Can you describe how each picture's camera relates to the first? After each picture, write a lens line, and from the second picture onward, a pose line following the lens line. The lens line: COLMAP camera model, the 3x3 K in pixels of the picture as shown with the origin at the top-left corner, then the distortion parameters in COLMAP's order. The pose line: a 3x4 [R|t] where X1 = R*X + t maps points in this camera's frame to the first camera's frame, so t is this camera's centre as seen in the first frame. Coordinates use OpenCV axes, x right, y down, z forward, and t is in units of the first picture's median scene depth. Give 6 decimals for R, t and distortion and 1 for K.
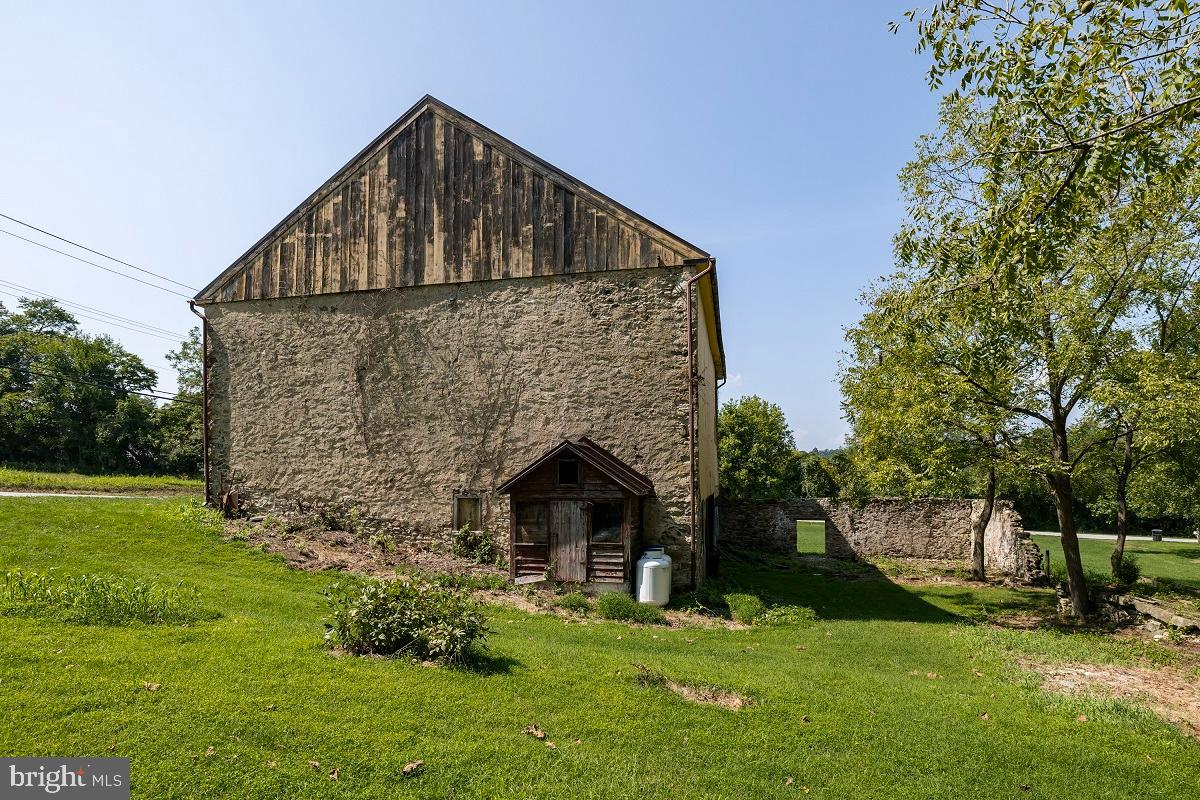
lens RADIAL K [[659.0, 0, 595.1], [0, 659.0, 467.4], [0, 0, 1]] dist [-0.011302, 0.002703]
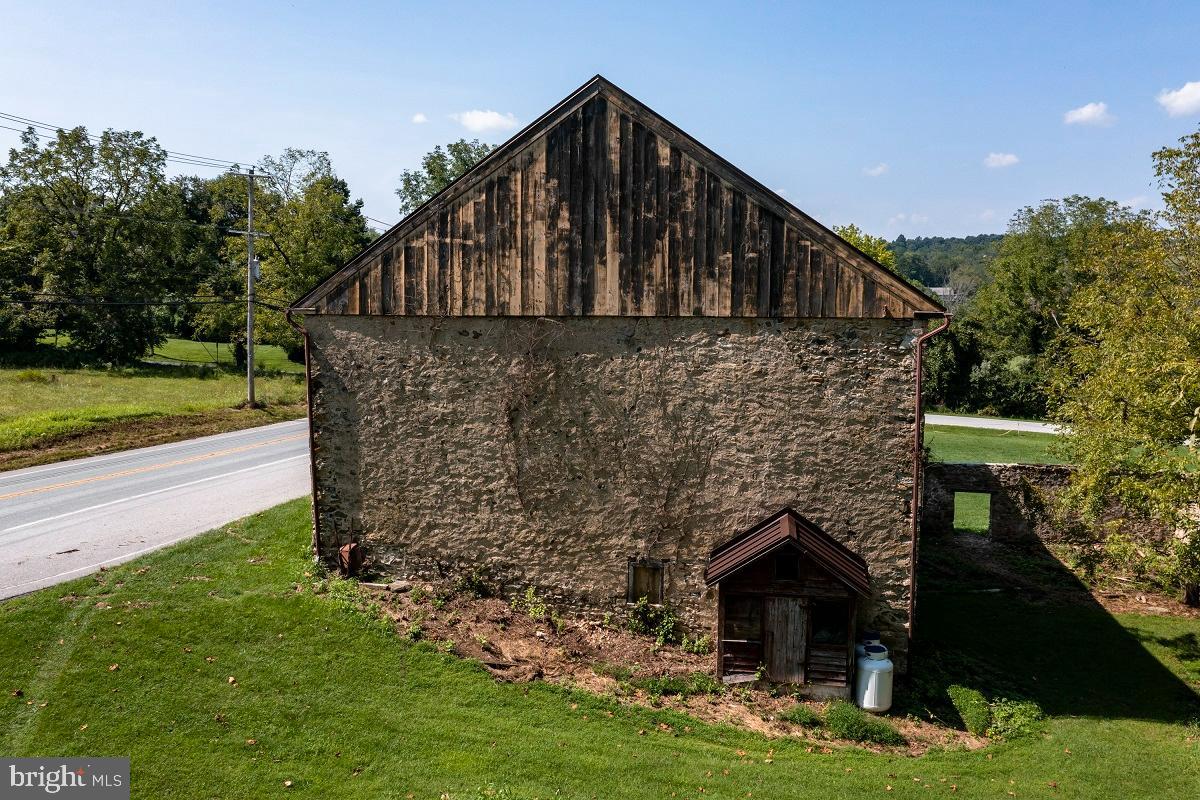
lens RADIAL K [[1023.5, 0, 598.8], [0, 1023.5, 400.0], [0, 0, 1]] dist [-0.007522, 0.014360]
pose [[0.999176, 0.008560, 0.039674, -0.305443], [-0.013700, 0.991265, 0.131171, -0.342517], [-0.038204, -0.131606, 0.990566, -0.301964]]
